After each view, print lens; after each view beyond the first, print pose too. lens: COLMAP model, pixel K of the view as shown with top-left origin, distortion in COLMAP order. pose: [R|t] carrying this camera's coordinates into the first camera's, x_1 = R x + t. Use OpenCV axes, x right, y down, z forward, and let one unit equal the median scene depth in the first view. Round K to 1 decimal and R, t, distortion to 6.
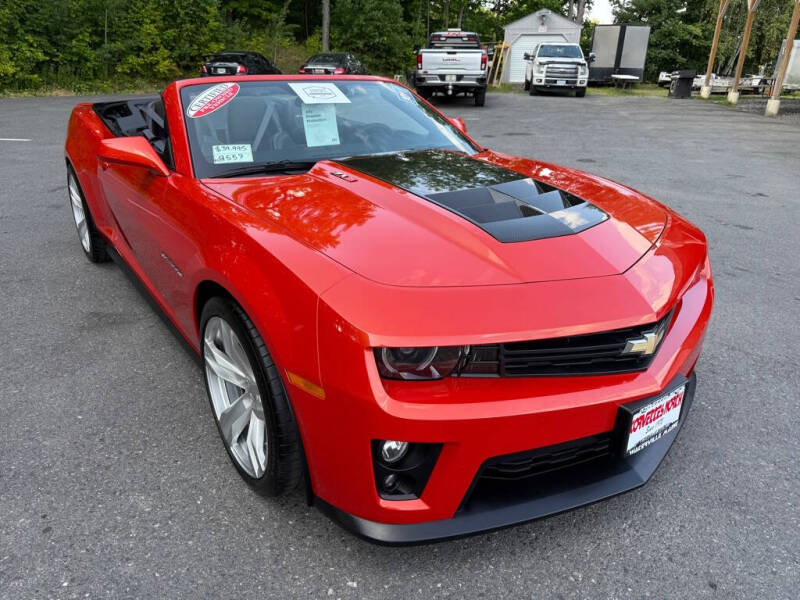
lens RADIAL K [[566.8, 0, 400.2], [0, 566.8, 297.7], [0, 0, 1]] dist [0.017015, -0.026082]
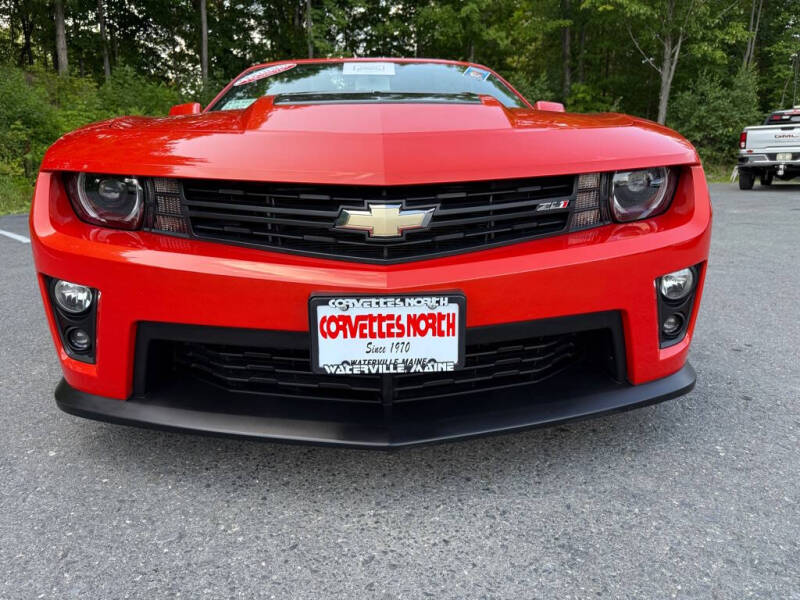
lens RADIAL K [[566.8, 0, 396.1], [0, 566.8, 302.3], [0, 0, 1]] dist [0.017015, -0.026082]
pose [[0.839975, 0.104179, -0.532530, 0.503475], [-0.188997, 0.976114, -0.107153, 0.150091], [0.508647, 0.190653, 0.839601, 0.269661]]
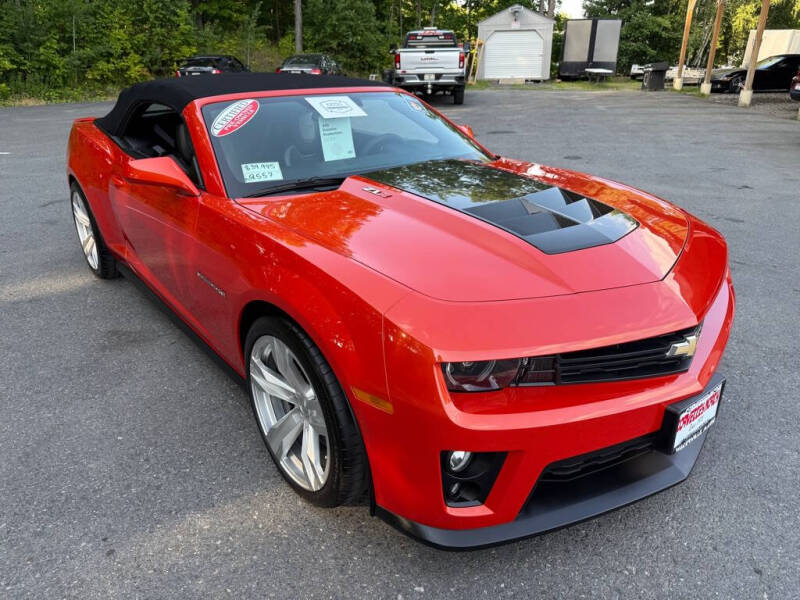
lens RADIAL K [[566.8, 0, 399.5], [0, 566.8, 301.2], [0, 0, 1]] dist [0.017015, -0.026082]
pose [[0.998707, -0.038714, 0.032944, -0.079160], [0.038423, 0.999217, 0.009429, -0.019695], [-0.033283, -0.008151, 0.999413, -0.019863]]
